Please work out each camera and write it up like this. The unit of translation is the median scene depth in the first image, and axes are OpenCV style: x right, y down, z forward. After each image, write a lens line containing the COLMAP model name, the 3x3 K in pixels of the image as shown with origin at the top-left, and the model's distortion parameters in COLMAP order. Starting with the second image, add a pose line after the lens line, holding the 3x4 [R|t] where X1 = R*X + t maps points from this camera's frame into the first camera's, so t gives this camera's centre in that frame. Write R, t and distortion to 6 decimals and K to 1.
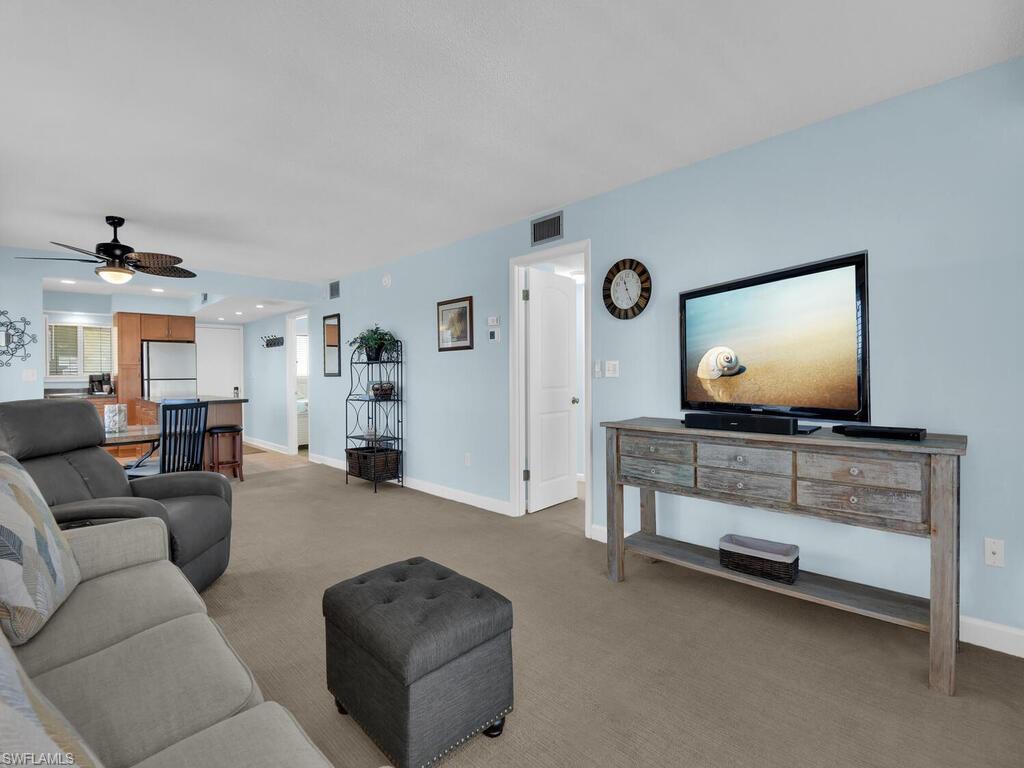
lens RADIAL K [[466.9, 0, 509.7], [0, 466.9, 381.2], [0, 0, 1]] dist [-0.012719, -0.011010]
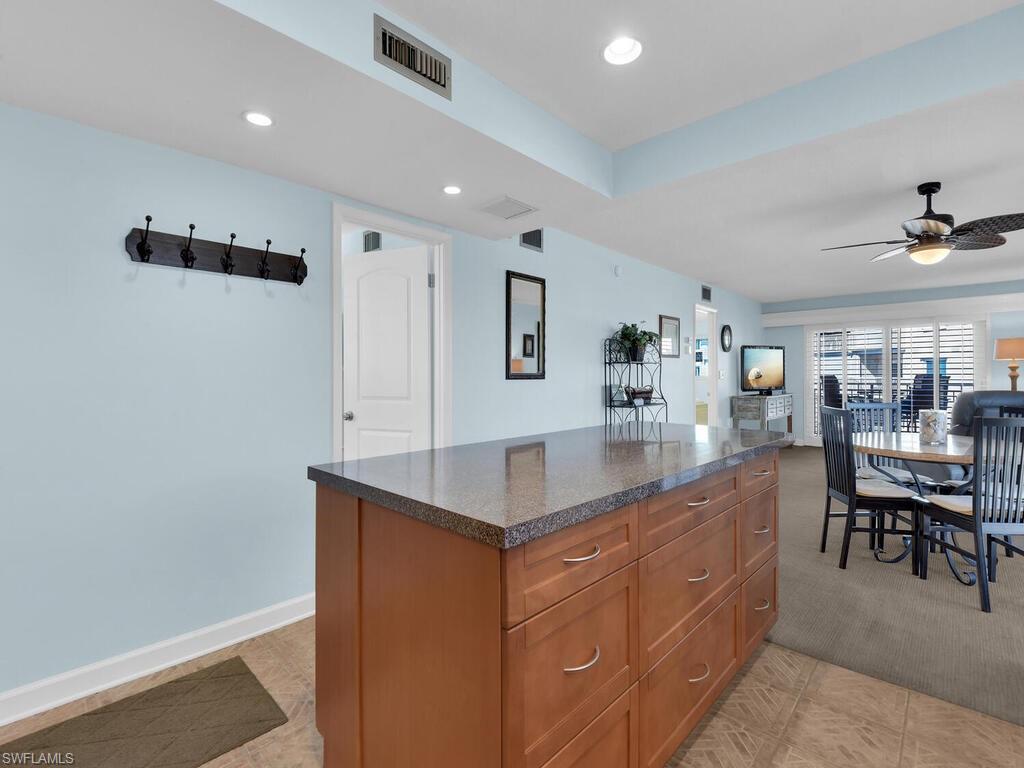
lens RADIAL K [[466.9, 0, 512.7], [0, 466.9, 376.5], [0, 0, 1]] dist [-0.012719, -0.011010]
pose [[-0.008769, 0.010869, 0.999902, -1.176802], [0.017910, 0.999782, -0.010710, -0.009301], [-0.999801, 0.017815, -0.008962, 1.246304]]
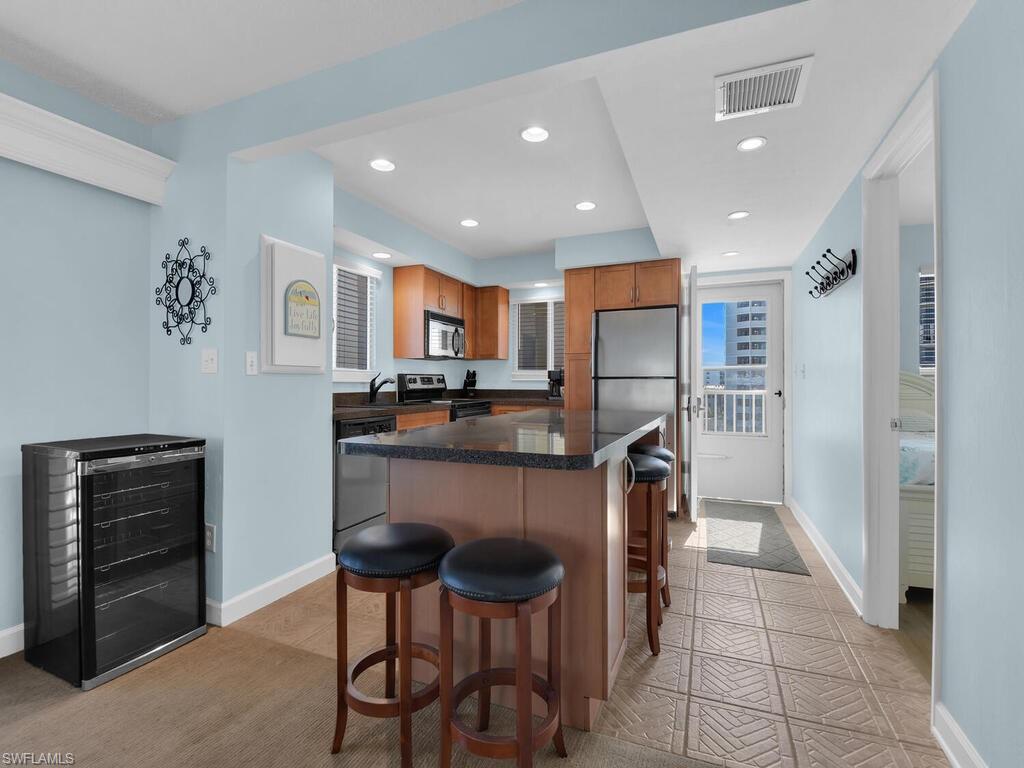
lens RADIAL K [[466.9, 0, 516.9], [0, 466.9, 386.9], [0, 0, 1]] dist [-0.012719, -0.011010]
pose [[0.370794, 0.016196, -0.928574, -0.391004], [-0.017200, 0.999796, 0.010571, 0.003779], [0.928556, 0.012052, 0.370997, 0.957053]]
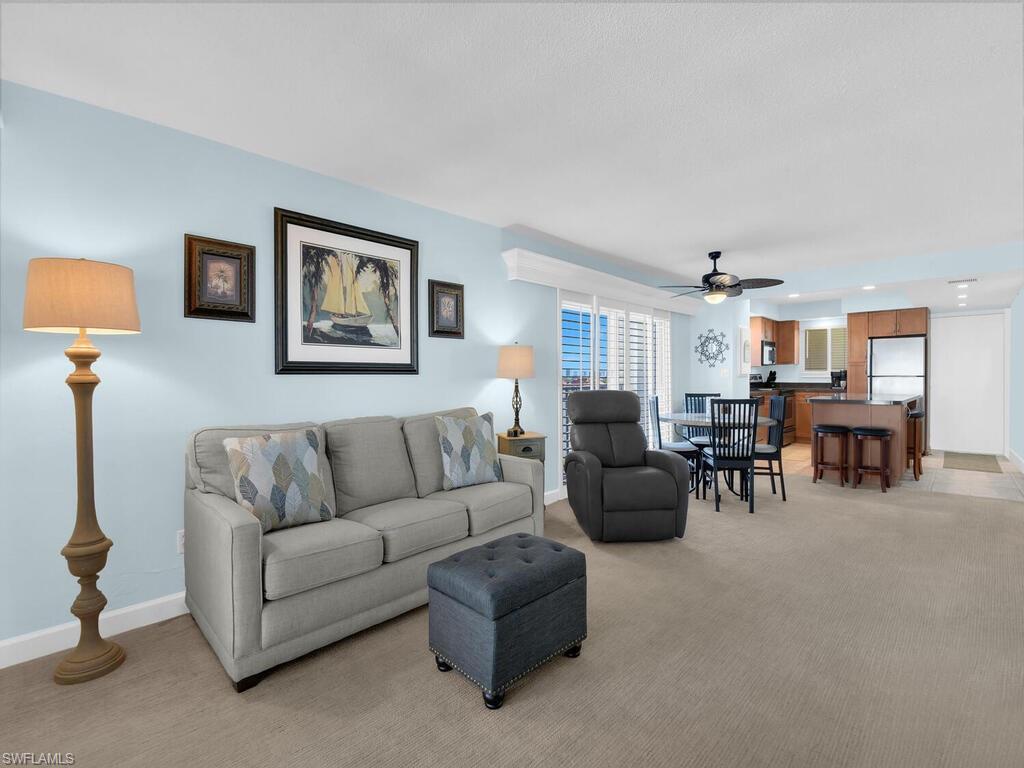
lens RADIAL K [[466.9, 0, 525.7], [0, 466.9, 379.5], [0, 0, 1]] dist [-0.012719, -0.011010]
pose [[0.004133, 0.017038, -0.999846, 0.319139], [-0.007241, 0.999829, 0.017008, -0.011584], [0.999965, 0.007169, 0.004256, 0.323105]]
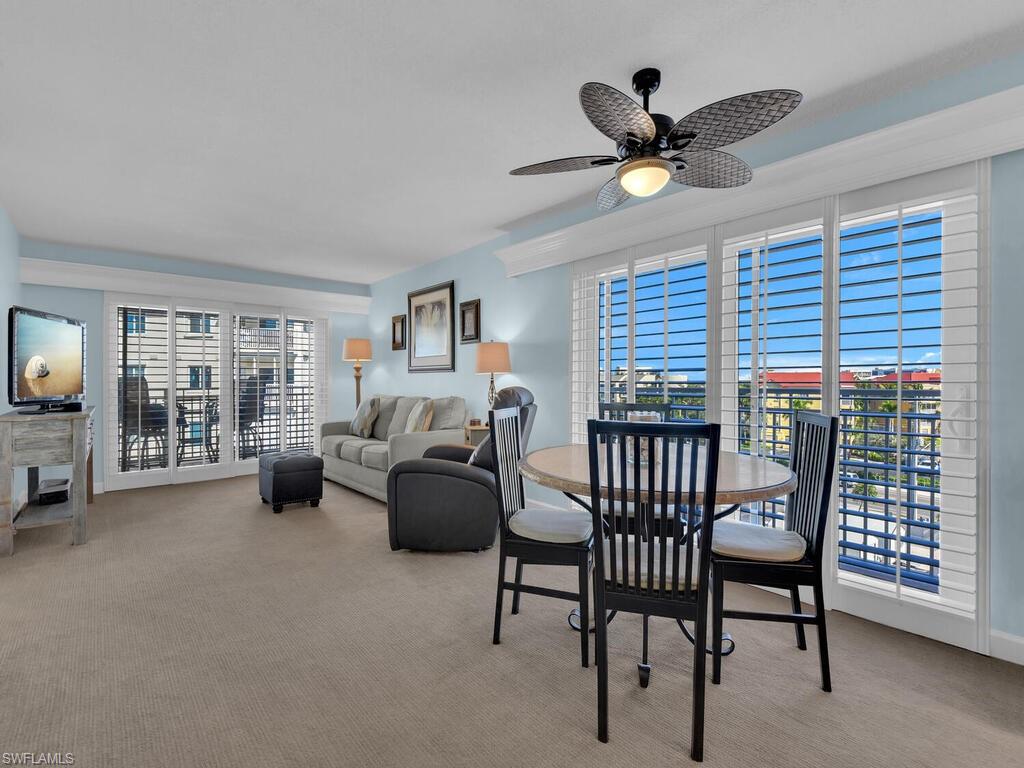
lens RADIAL K [[466.9, 0, 507.3], [0, 466.9, 376.2], [0, 0, 1]] dist [-0.012719, -0.011010]
pose [[-0.996253, 0.016009, 0.084990, -0.520372], [0.016166, 0.999869, 0.001157, 0.003751], [-0.084960, 0.002527, -0.996381, 1.107518]]
